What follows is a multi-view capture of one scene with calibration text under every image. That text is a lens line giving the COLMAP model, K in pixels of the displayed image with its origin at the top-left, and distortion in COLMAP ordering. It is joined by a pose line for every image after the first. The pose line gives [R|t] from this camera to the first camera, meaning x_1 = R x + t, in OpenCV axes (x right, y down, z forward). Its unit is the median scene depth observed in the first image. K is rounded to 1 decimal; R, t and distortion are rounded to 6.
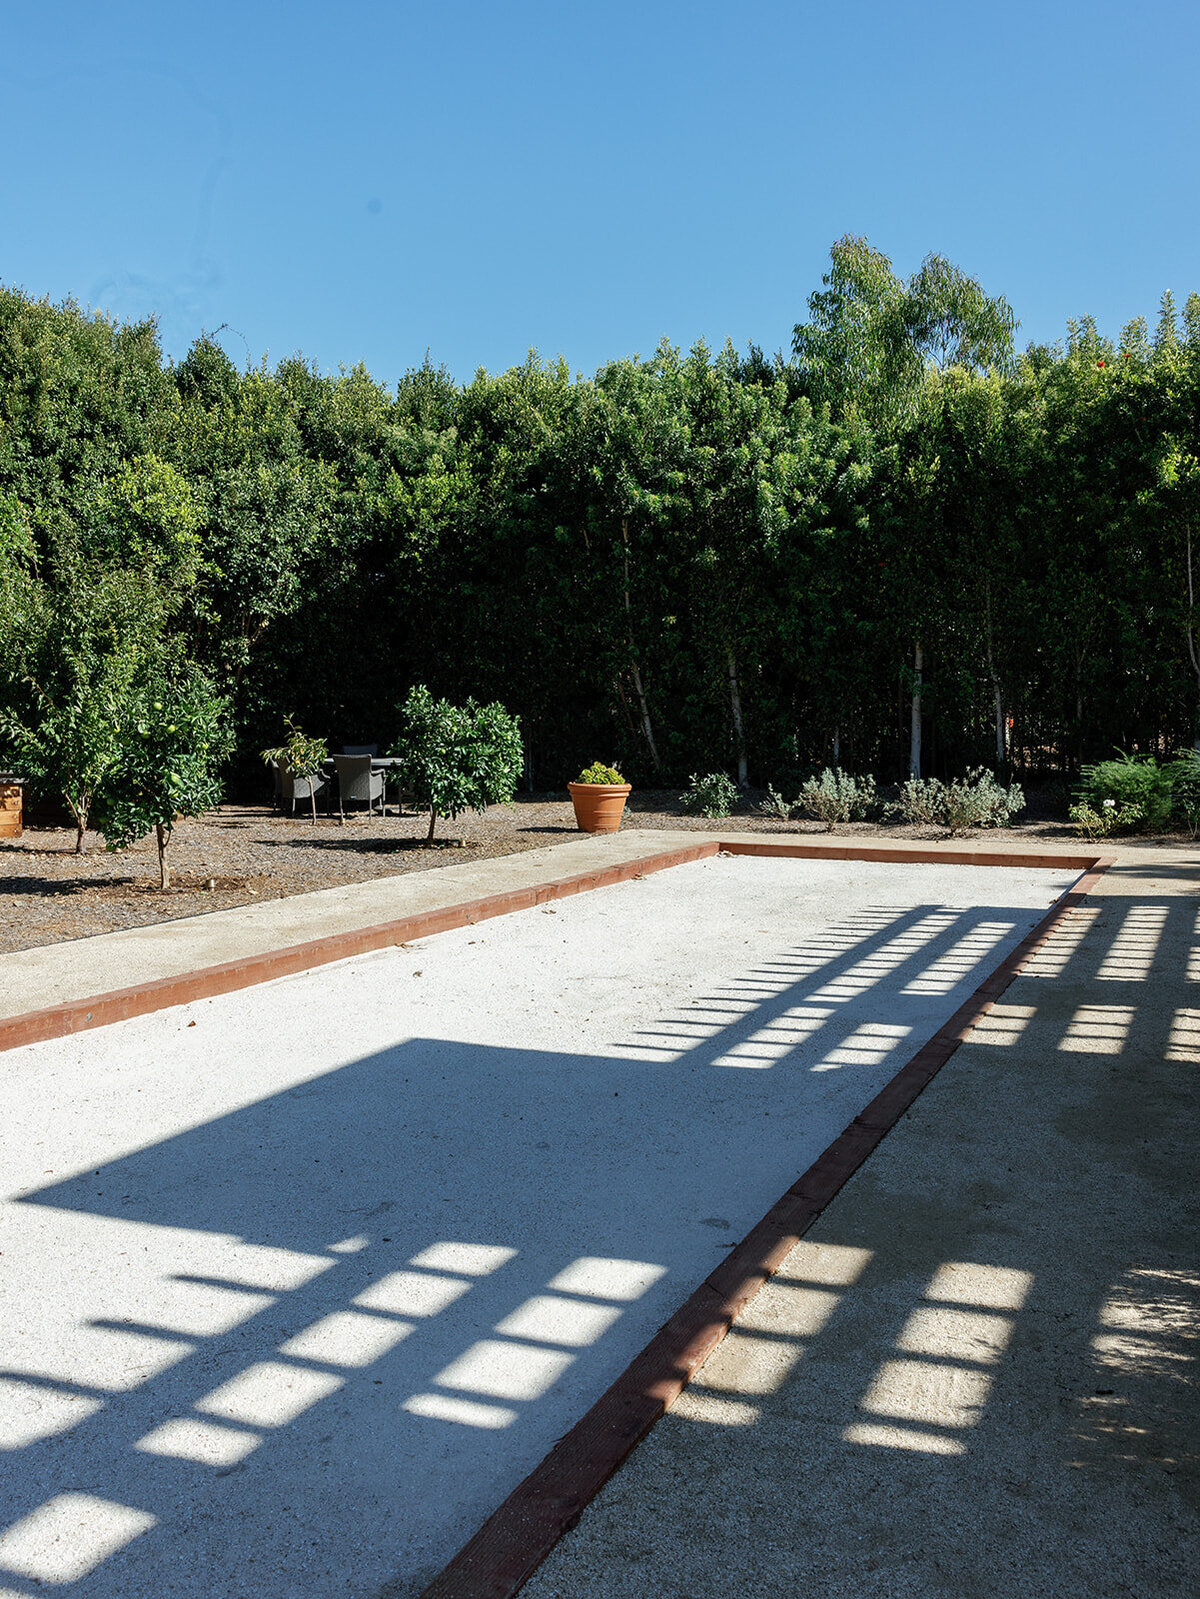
lens RADIAL K [[1466.4, 0, 600.4], [0, 1466.4, 845.7], [0, 0, 1]] dist [0.008635, -0.001969]
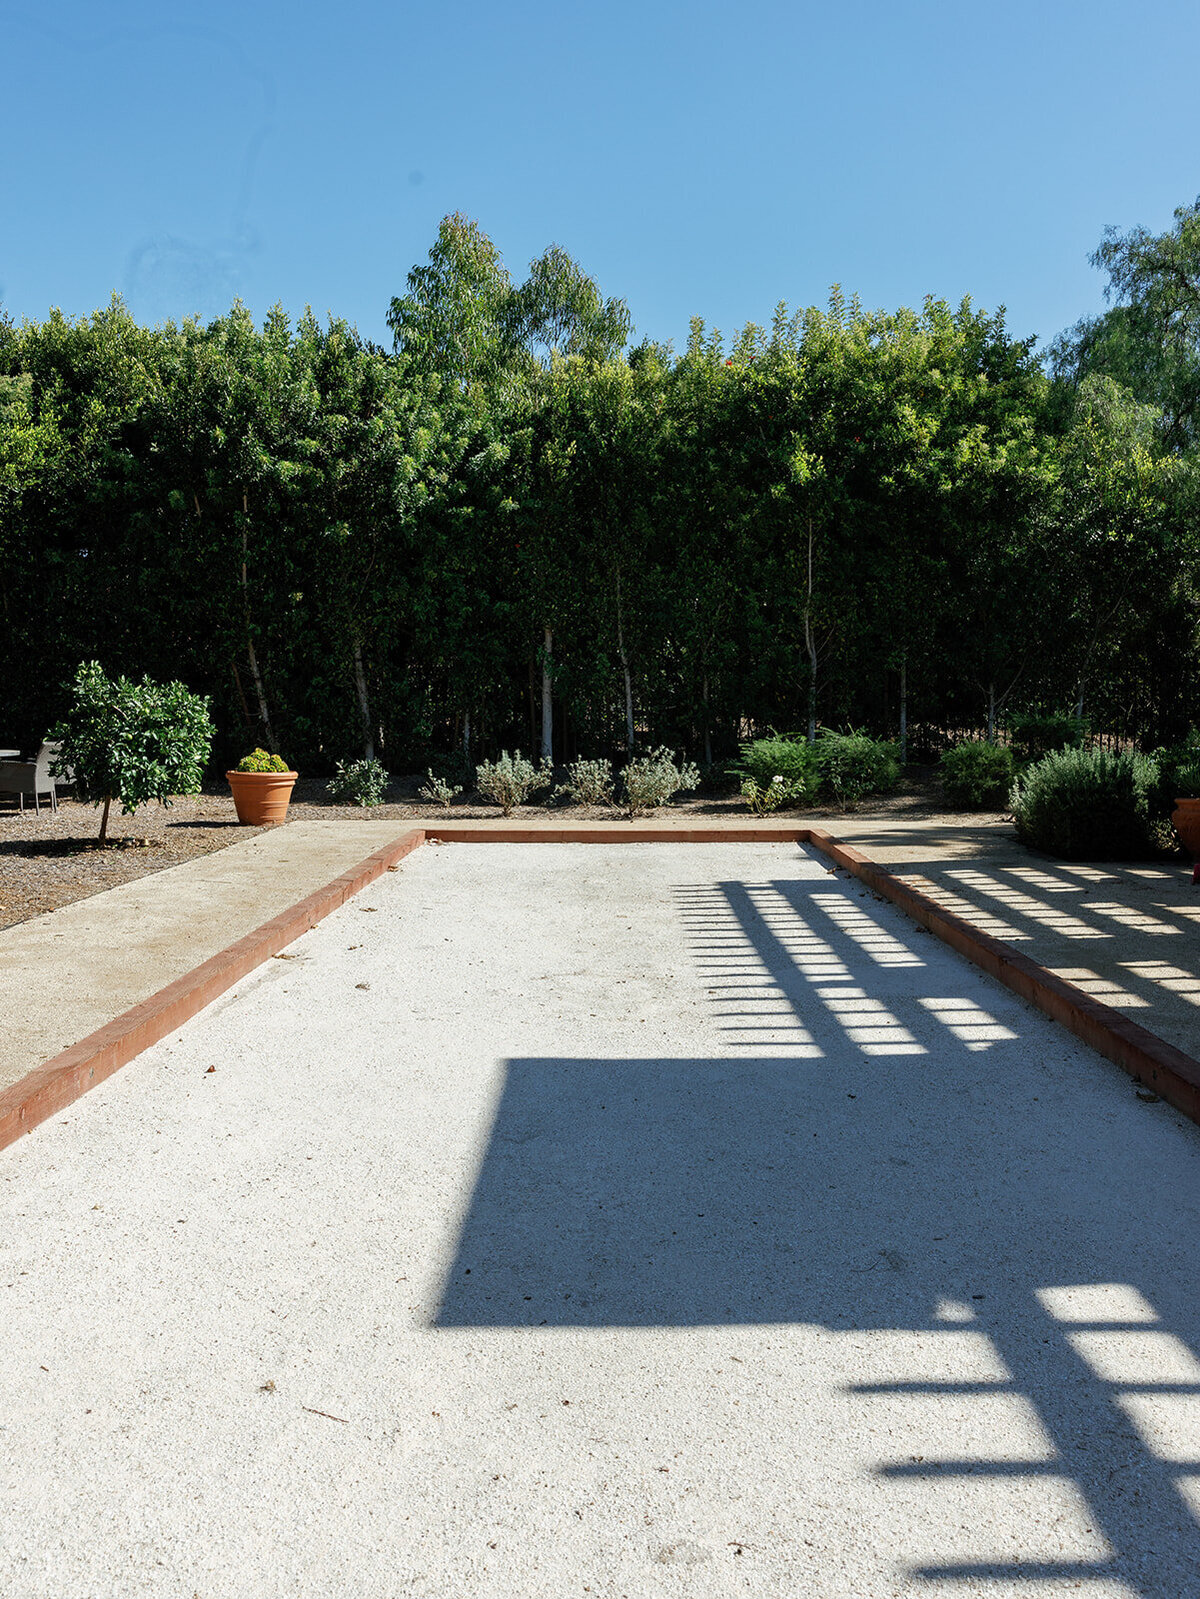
lens RADIAL K [[1462.7, 0, 600.0], [0, 1462.7, 799.5], [0, 0, 1]] dist [0.006981, 0.007929]
pose [[0.922534, -0.028931, 0.384831, -0.146216], [0.039220, 0.999052, -0.018914, 0.000293], [-0.383918, 0.032542, 0.922793, 0.074067]]
